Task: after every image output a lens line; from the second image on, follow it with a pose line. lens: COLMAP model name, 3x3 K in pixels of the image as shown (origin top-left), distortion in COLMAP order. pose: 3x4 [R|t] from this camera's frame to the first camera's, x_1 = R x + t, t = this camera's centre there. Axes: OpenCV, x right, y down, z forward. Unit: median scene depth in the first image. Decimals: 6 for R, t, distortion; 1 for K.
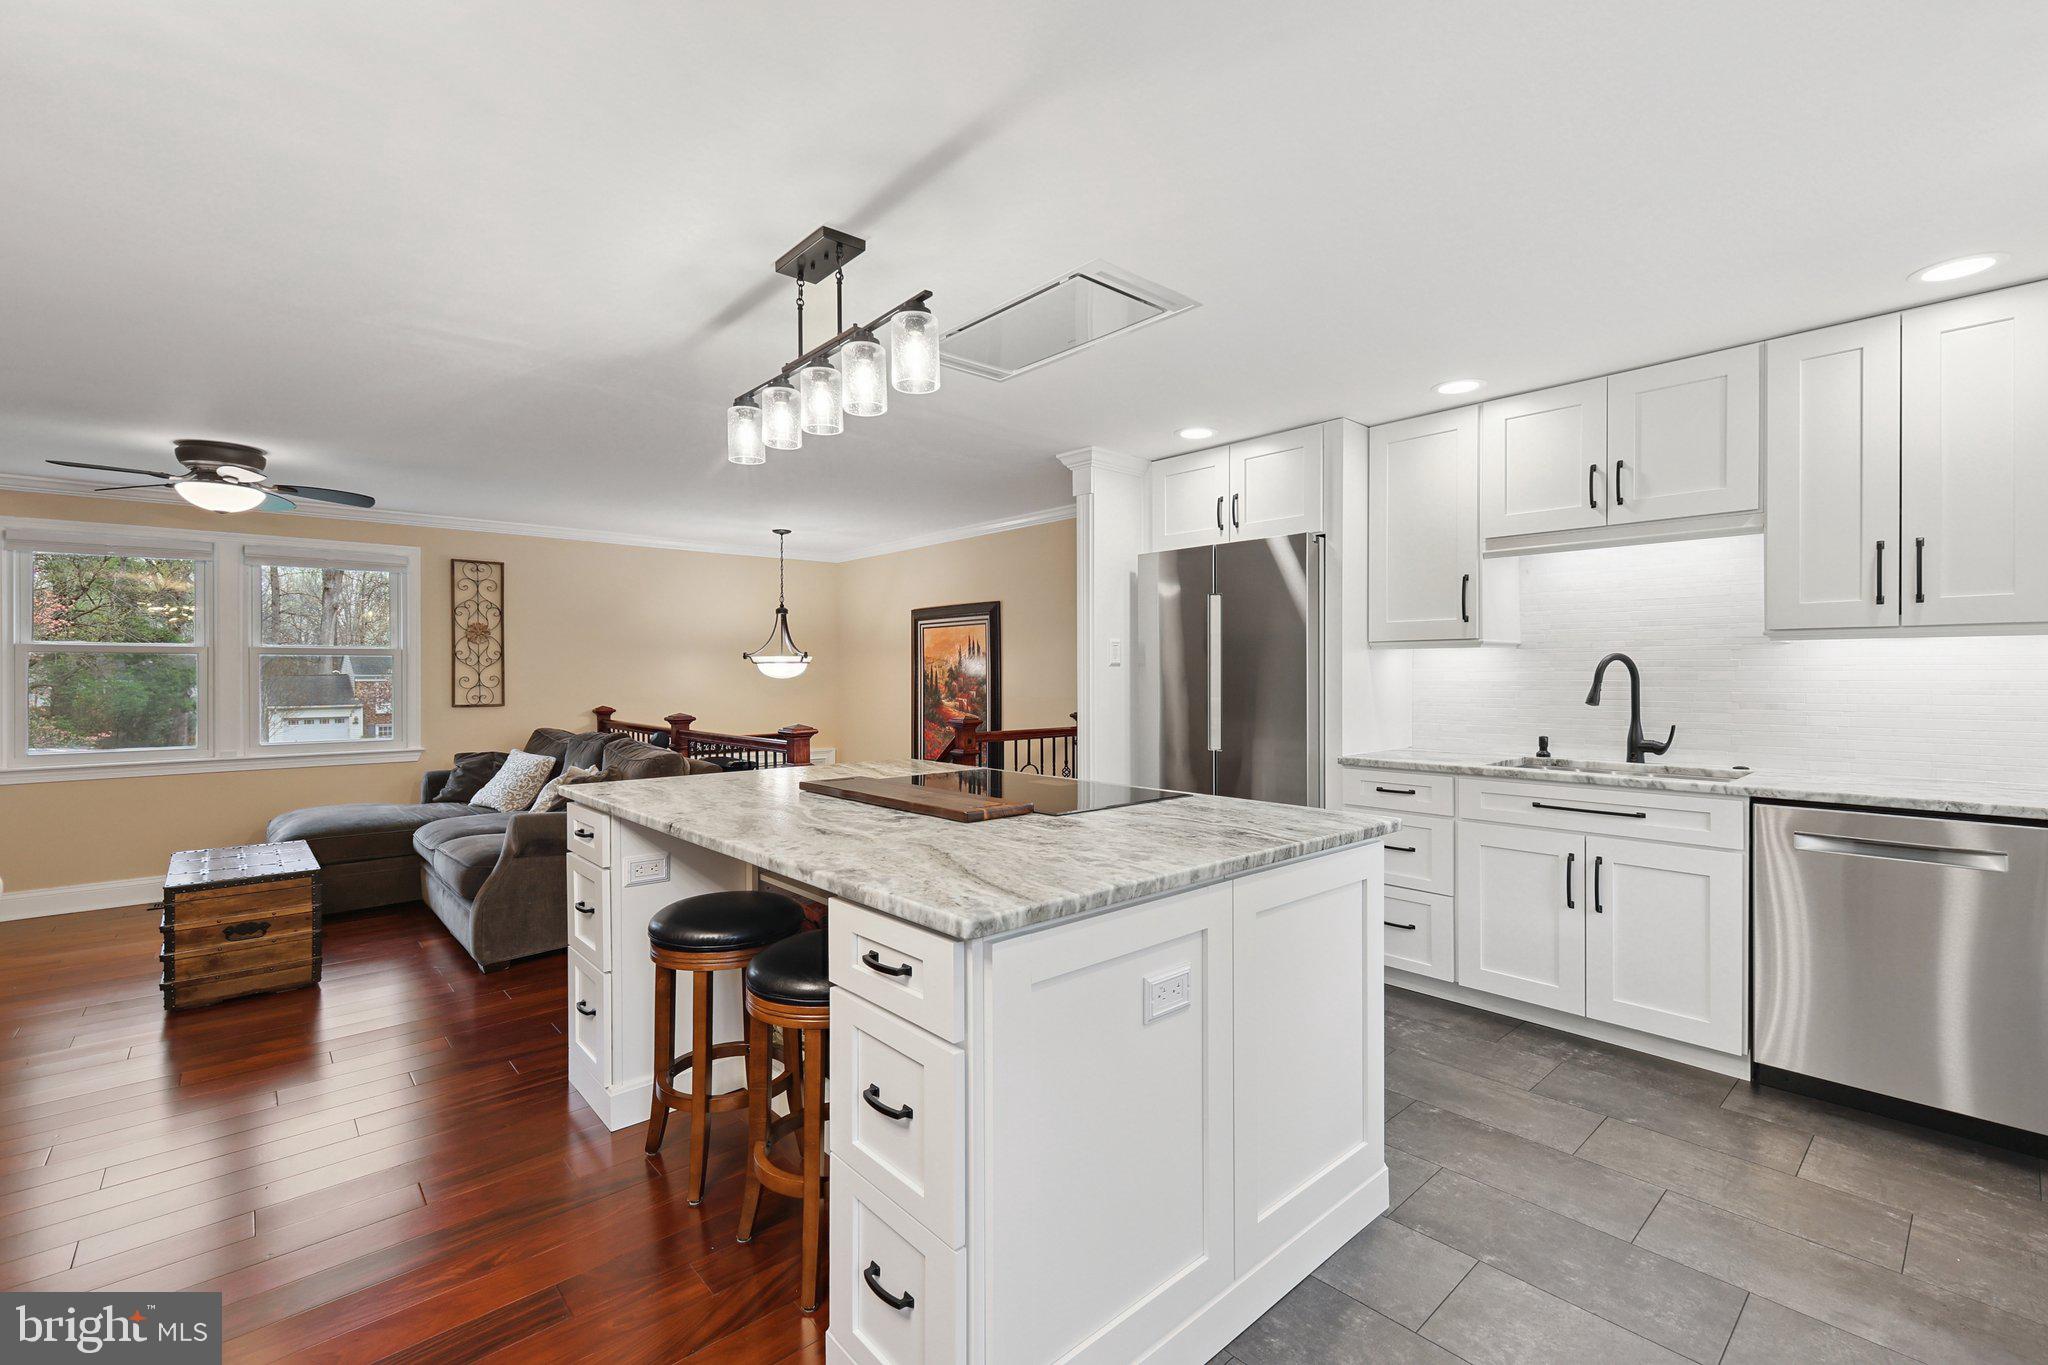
lens RADIAL K [[890.8, 0, 1020.3], [0, 890.8, 667.9], [0, 0, 1]] dist [0.003406, -0.002096]
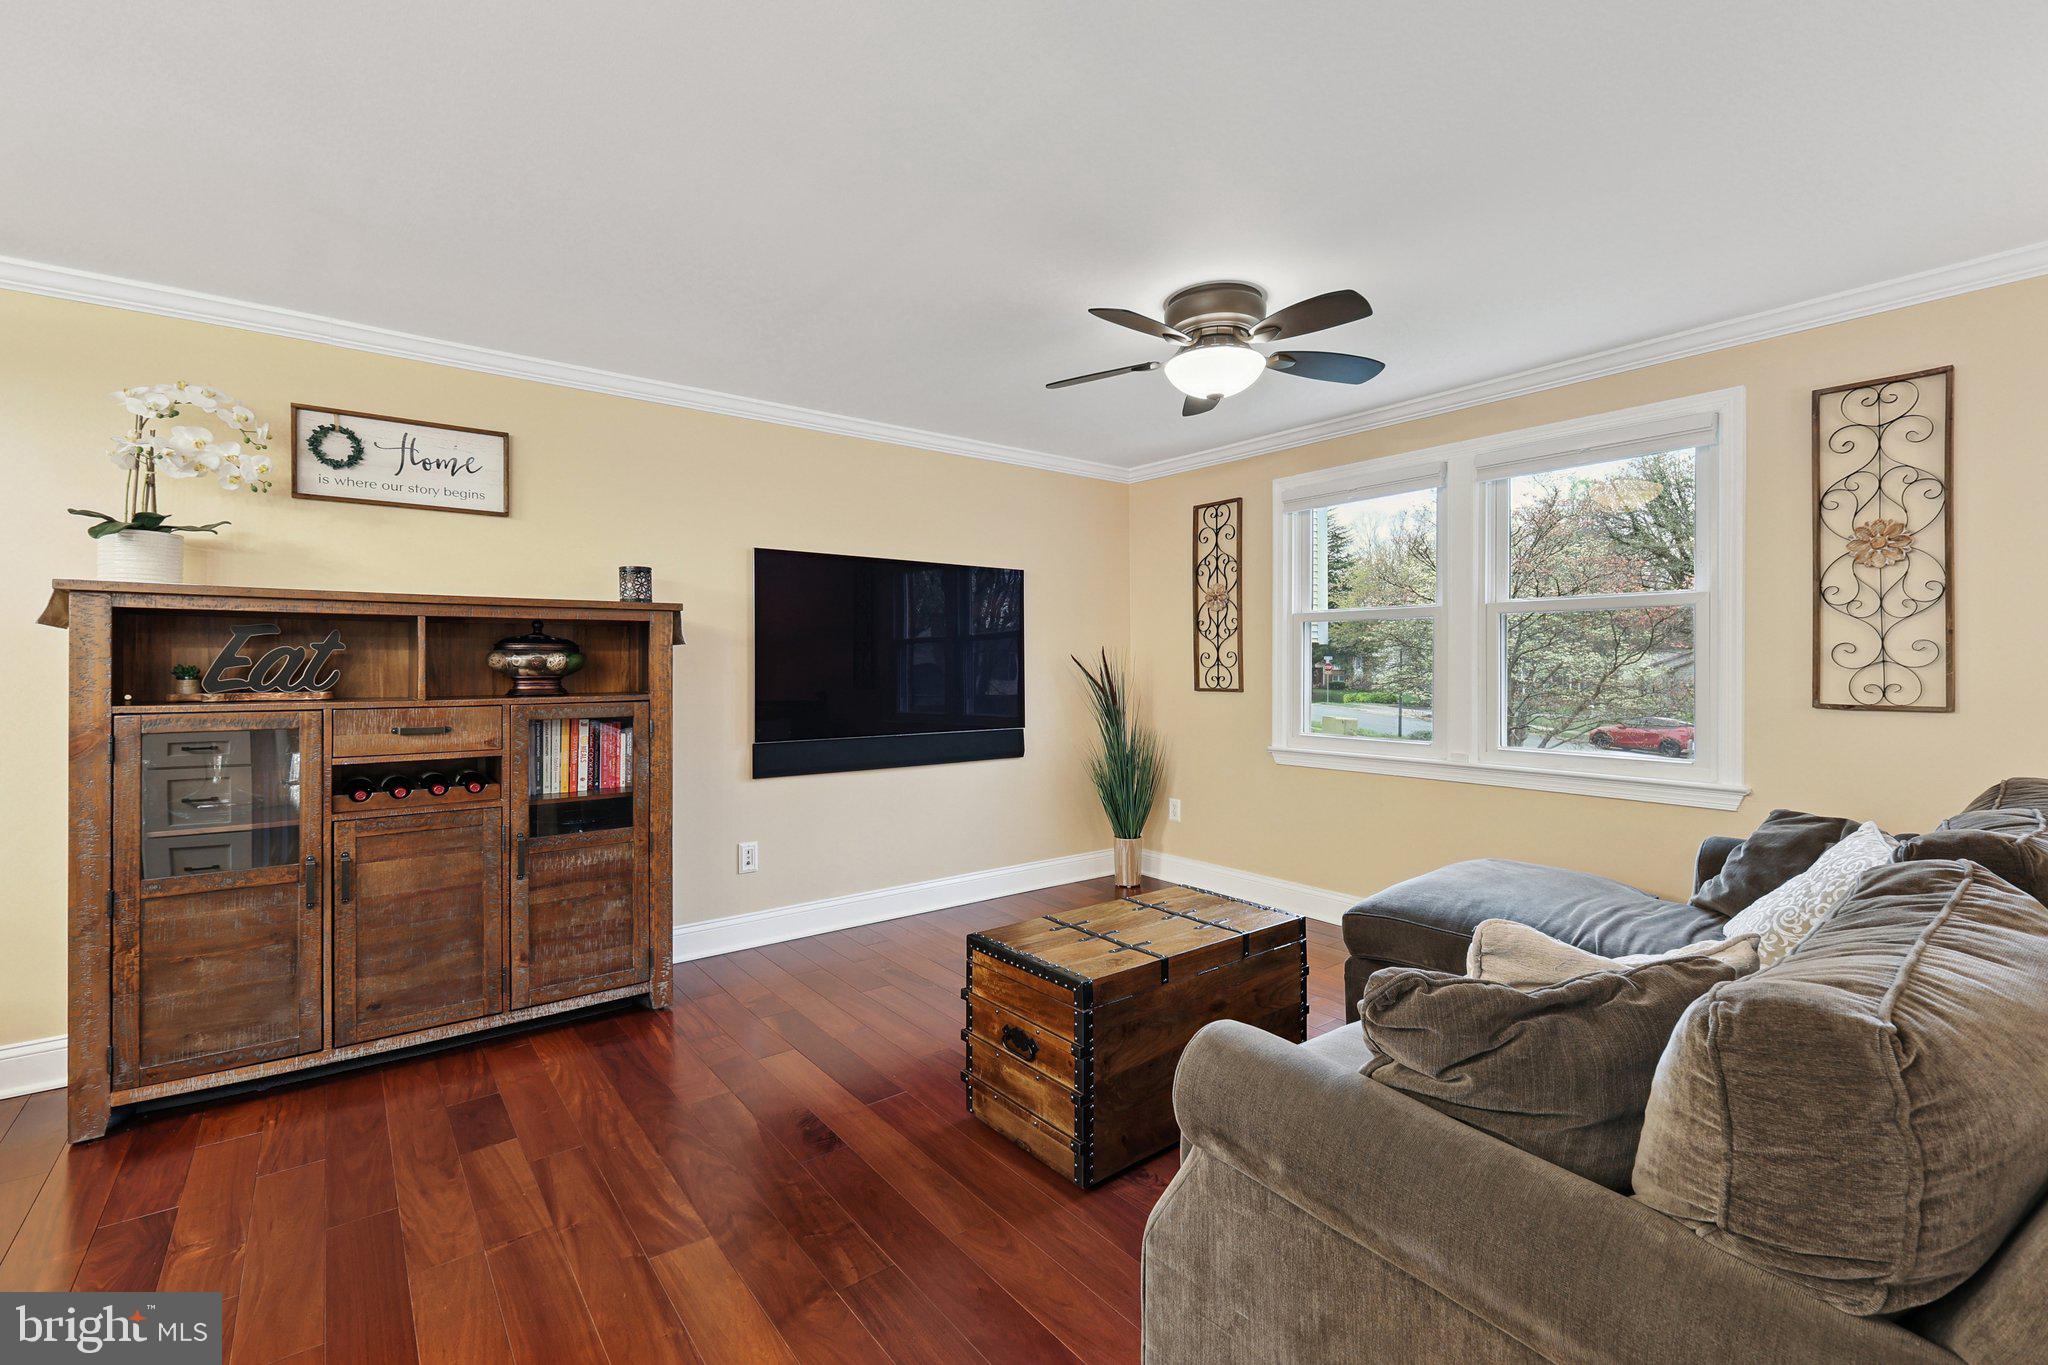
lens RADIAL K [[890.8, 0, 1036.9], [0, 890.8, 674.4], [0, 0, 1]] dist [0.003406, -0.002096]
pose [[-0.049214, 0.009408, -0.998744, -0.227719], [0.005739, 0.999942, 0.009136, 0.030256], [0.998772, -0.005282, -0.049265, 0.943295]]
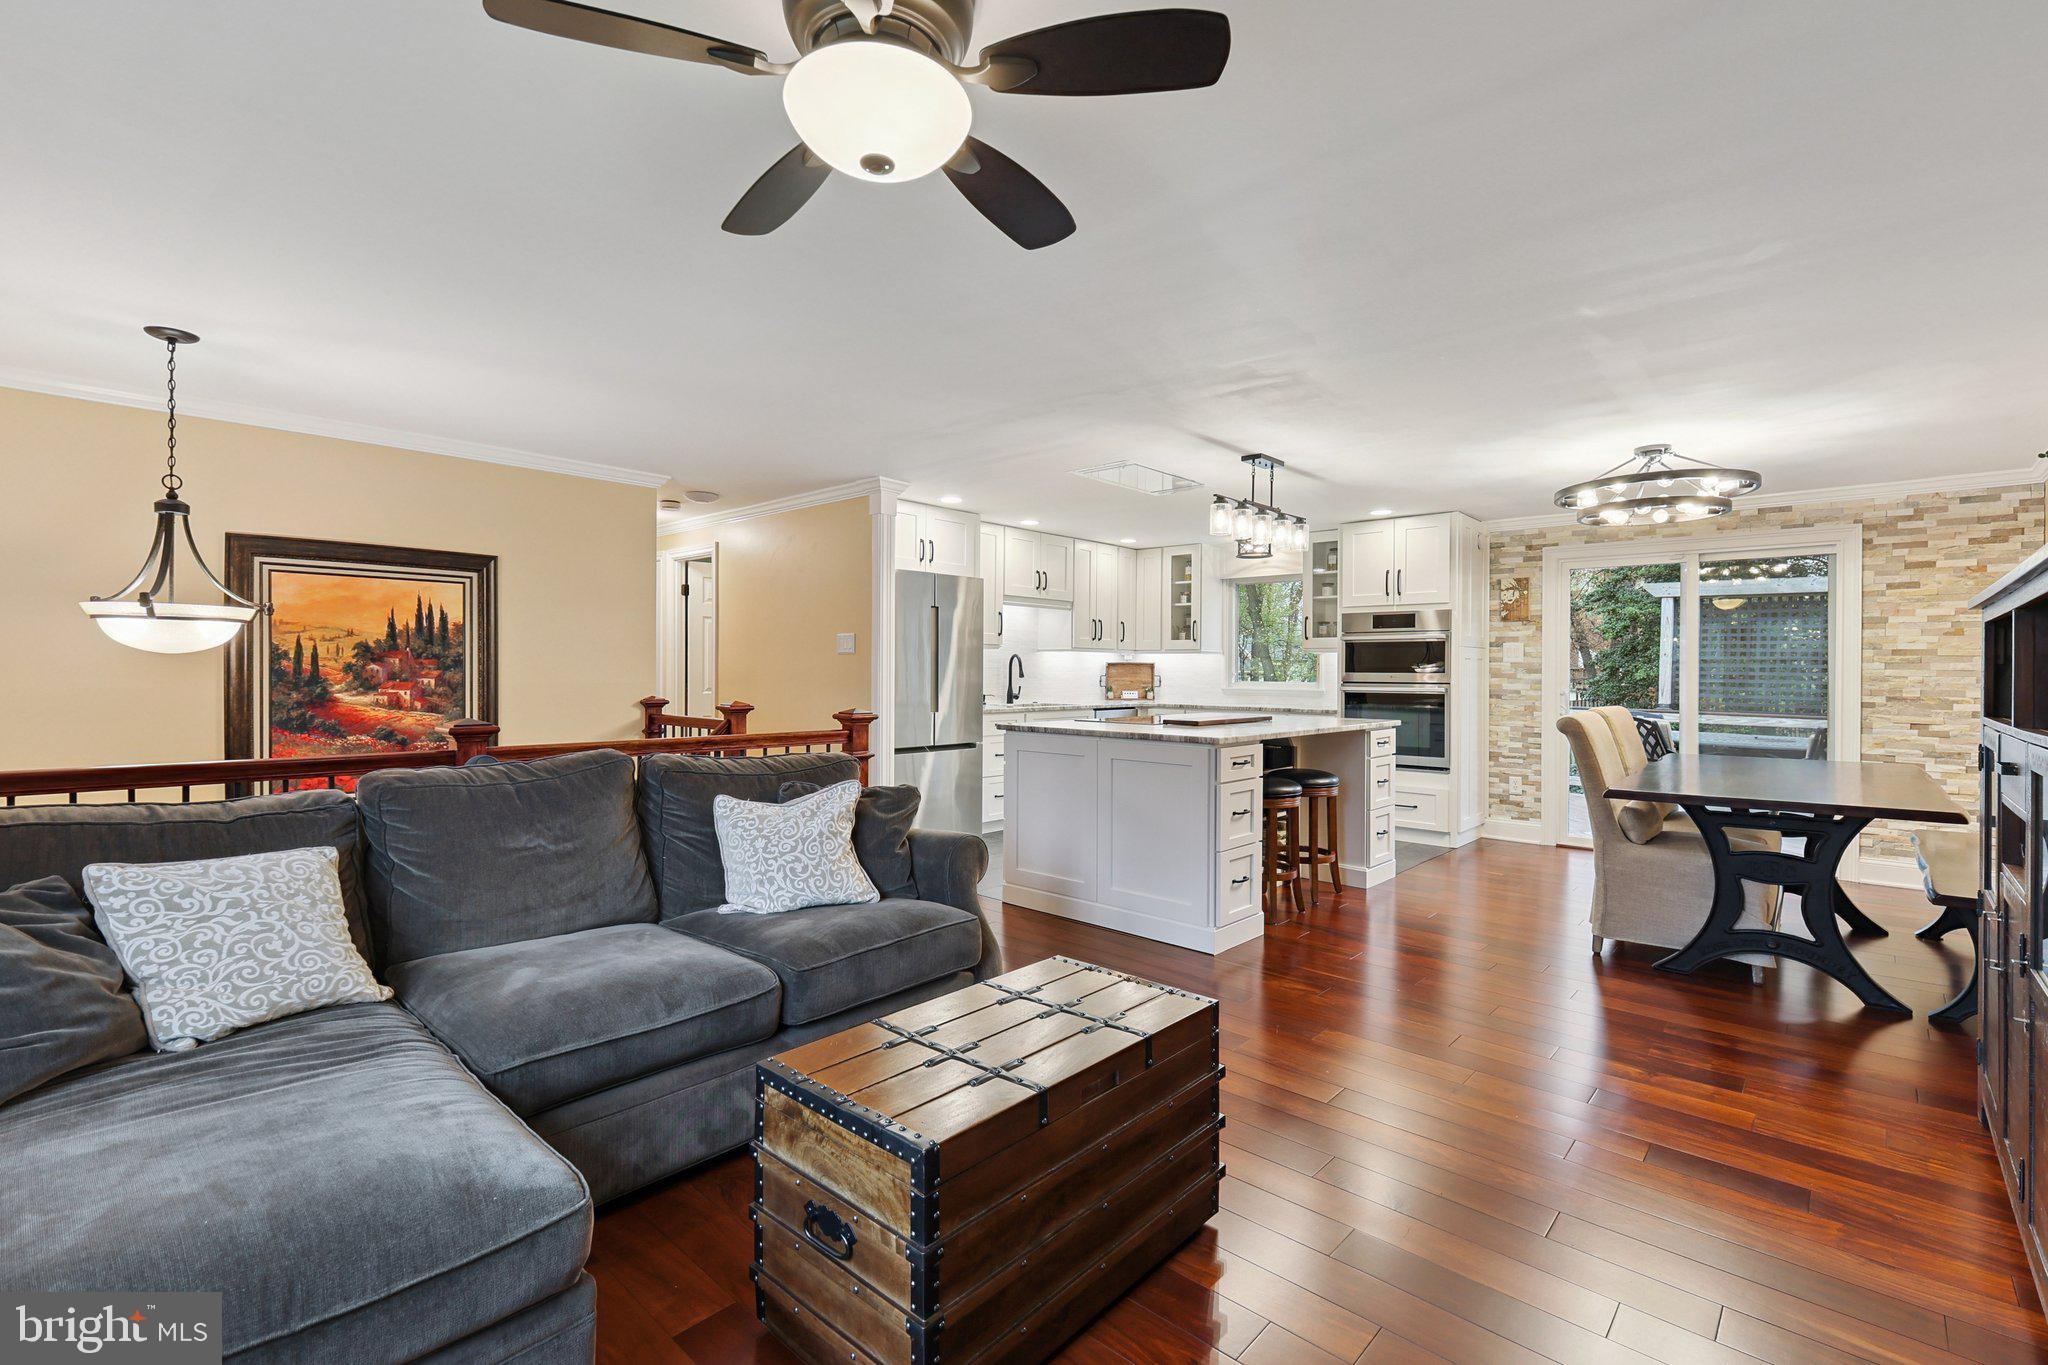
lens RADIAL K [[890.8, 0, 1014.7], [0, 890.8, 677.7], [0, 0, 1]] dist [0.003406, -0.002096]
pose [[-0.093176, -0.004992, 0.995637, -1.310274], [-0.013293, 0.999905, 0.003770, 0.029081], [-0.995561, -0.012884, -0.093233, 1.039796]]
